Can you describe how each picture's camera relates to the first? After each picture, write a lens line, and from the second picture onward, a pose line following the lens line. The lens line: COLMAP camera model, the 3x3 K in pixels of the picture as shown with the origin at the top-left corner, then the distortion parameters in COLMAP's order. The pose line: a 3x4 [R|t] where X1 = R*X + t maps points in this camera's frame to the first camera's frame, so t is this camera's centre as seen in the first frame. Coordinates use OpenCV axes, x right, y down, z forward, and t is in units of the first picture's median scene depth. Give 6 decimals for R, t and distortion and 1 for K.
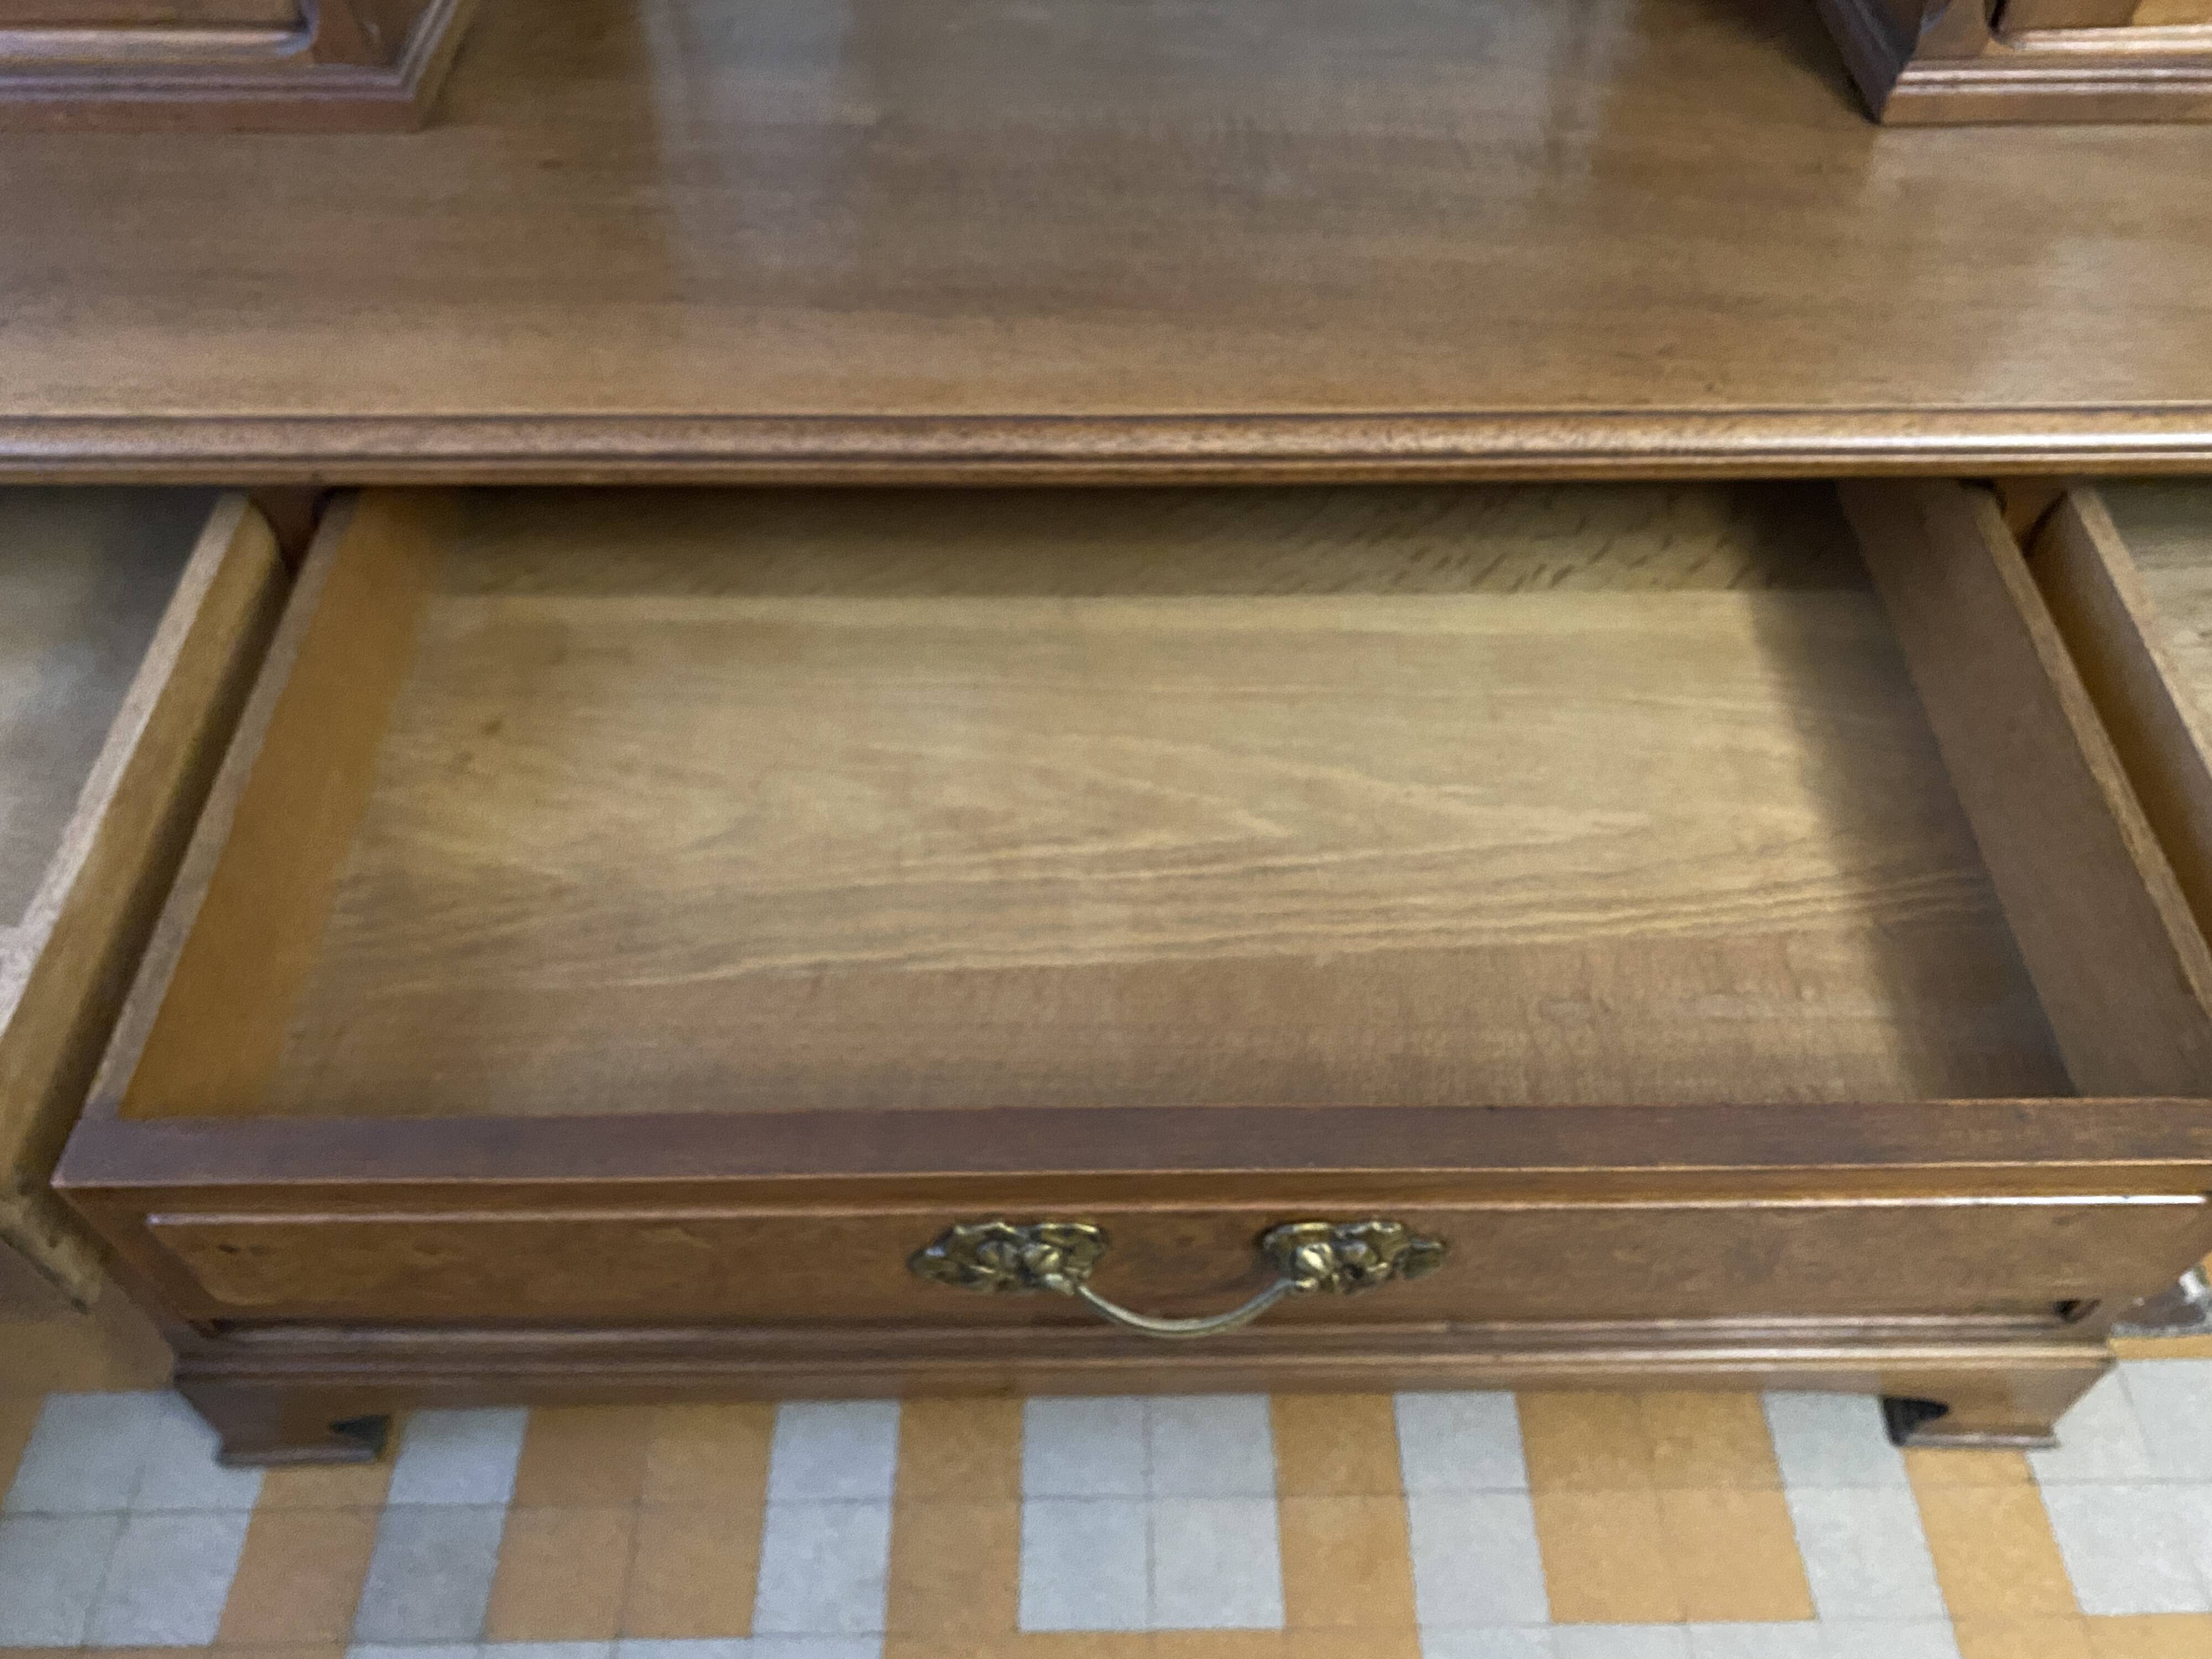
lens RADIAL K [[1505.2, 0, 1108.4], [0, 1505.2, 863.2], [0, 0, 1]] dist [-0.037391, 0.038925]
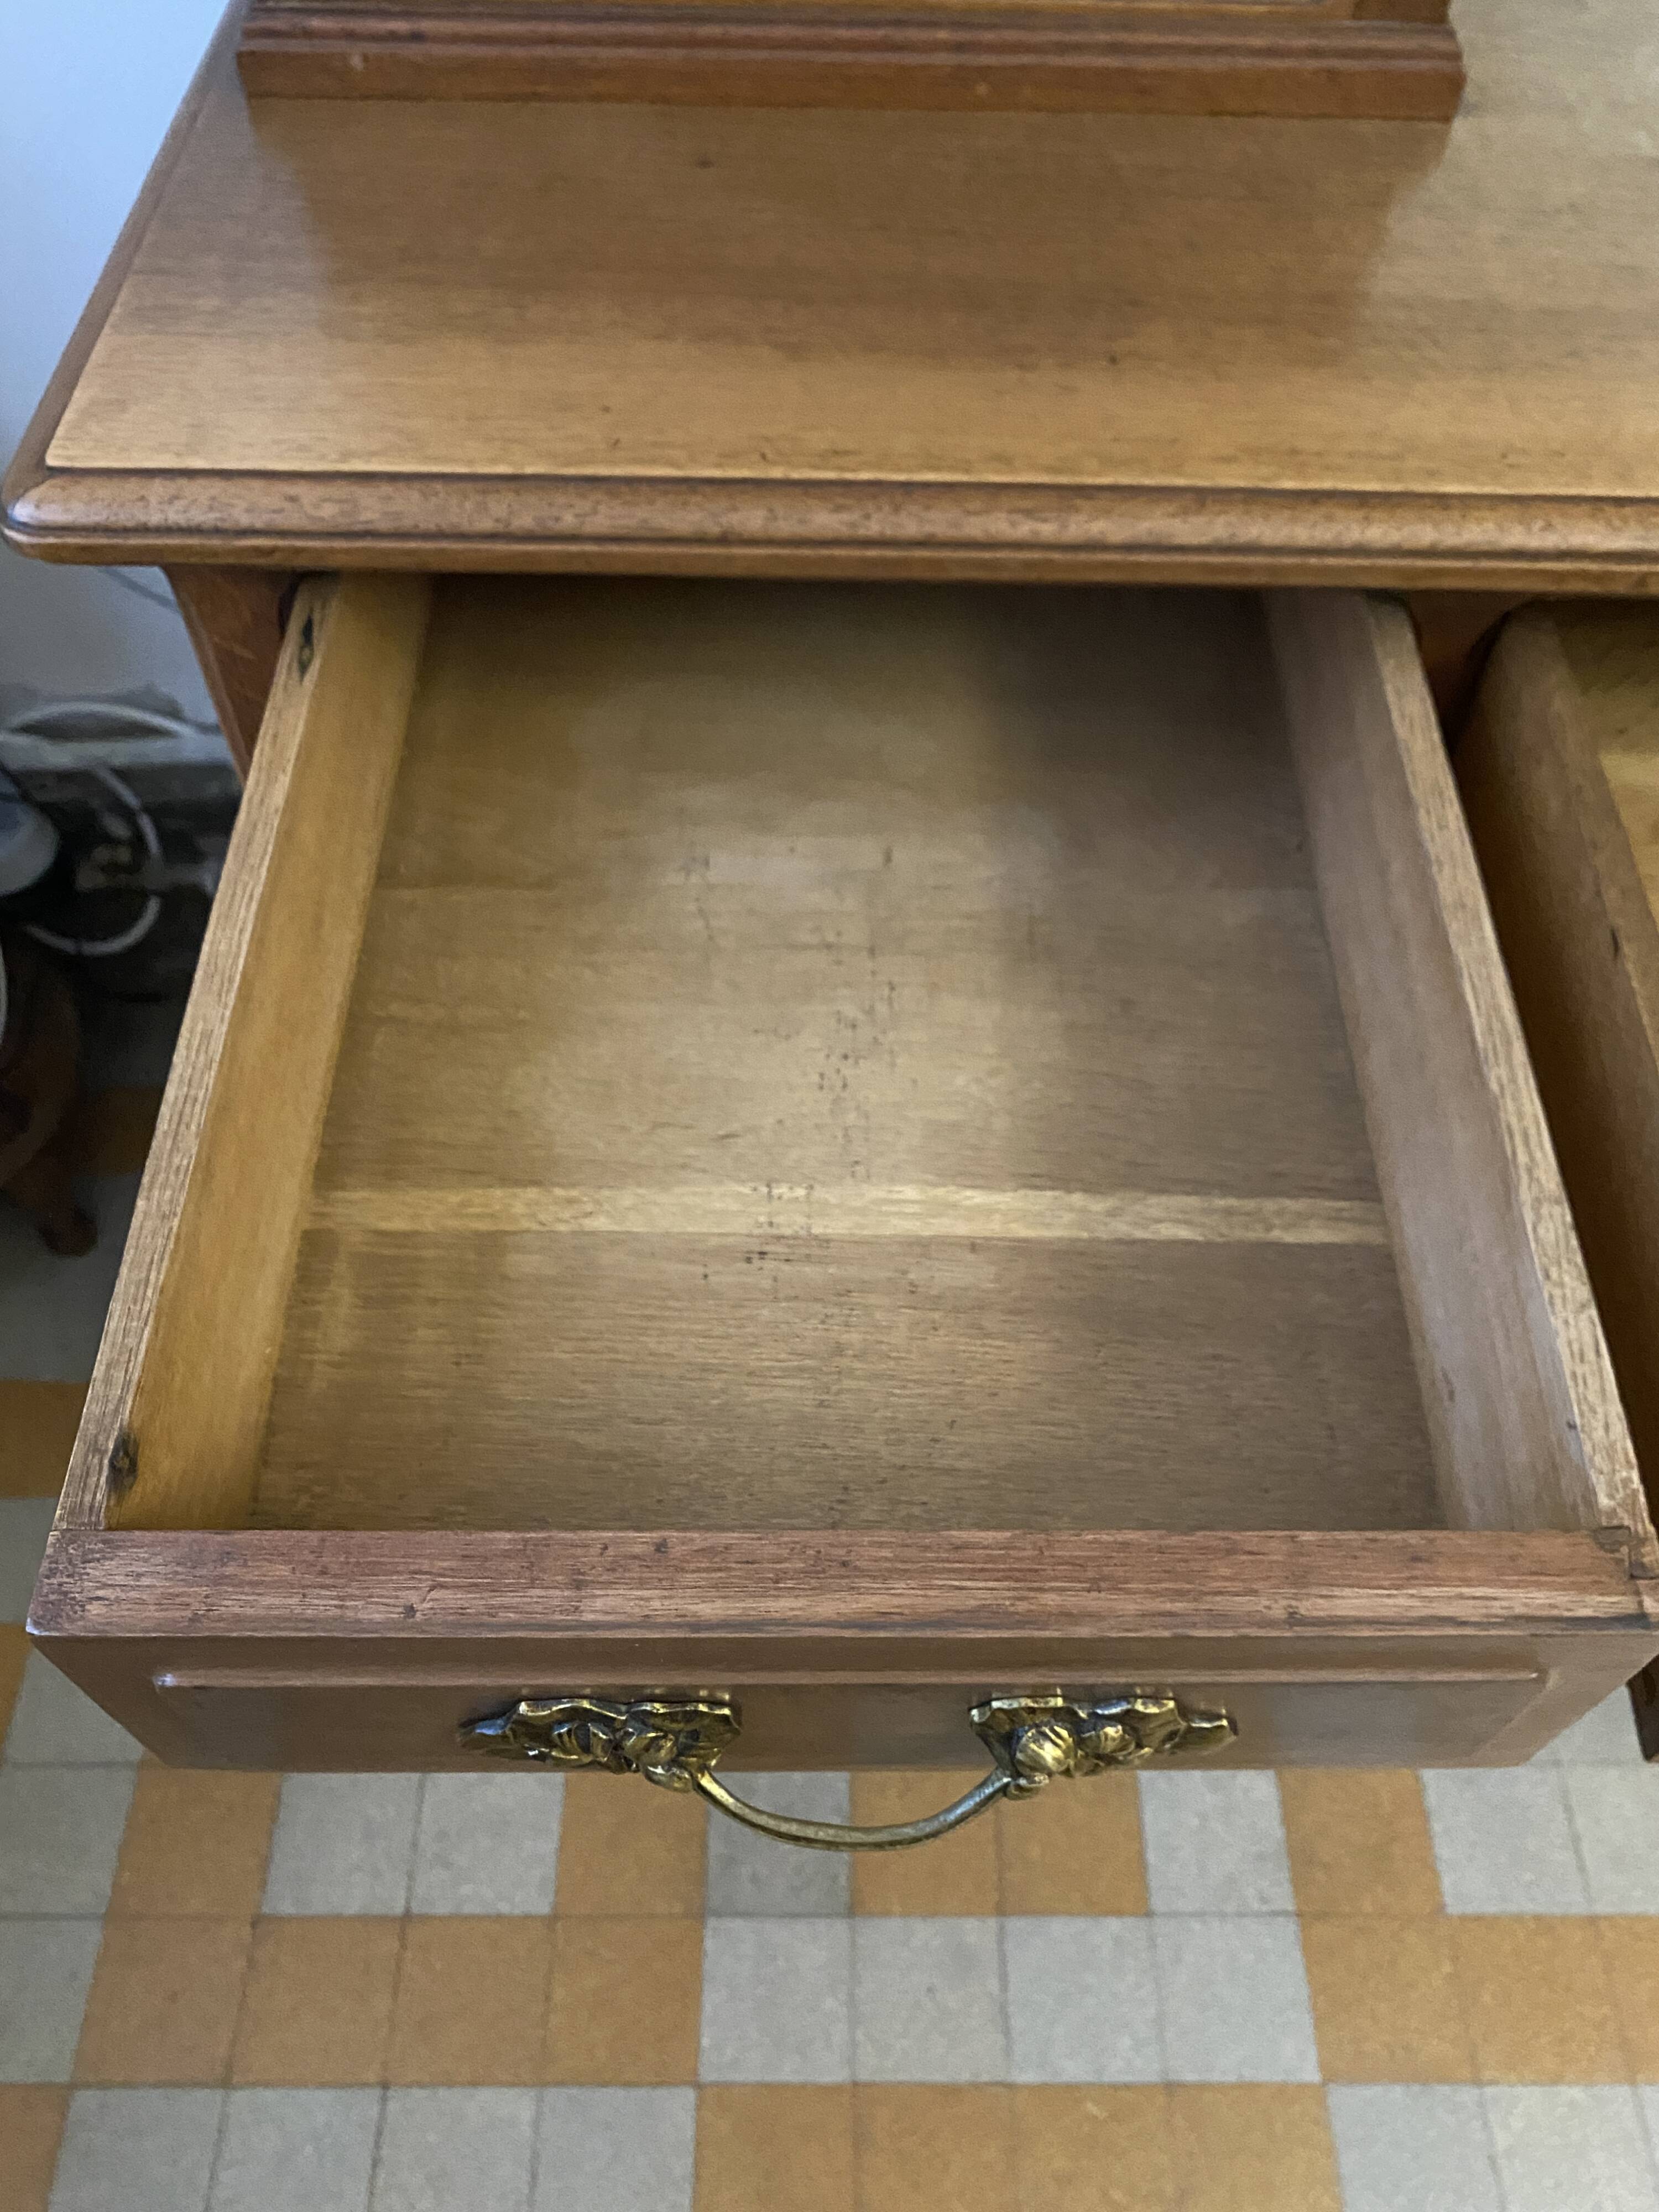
lens RADIAL K [[1460.0, 0, 832.5], [0, 1460.0, 1102.4], [0, 0, 1]] dist [0.057590, -0.059235]
pose [[0.999725, 0.020313, 0.011752, -0.451406], [-0.020966, 0.998072, 0.058419, -0.021380], [-0.010543, -0.058650, 0.998223, 0.137121]]
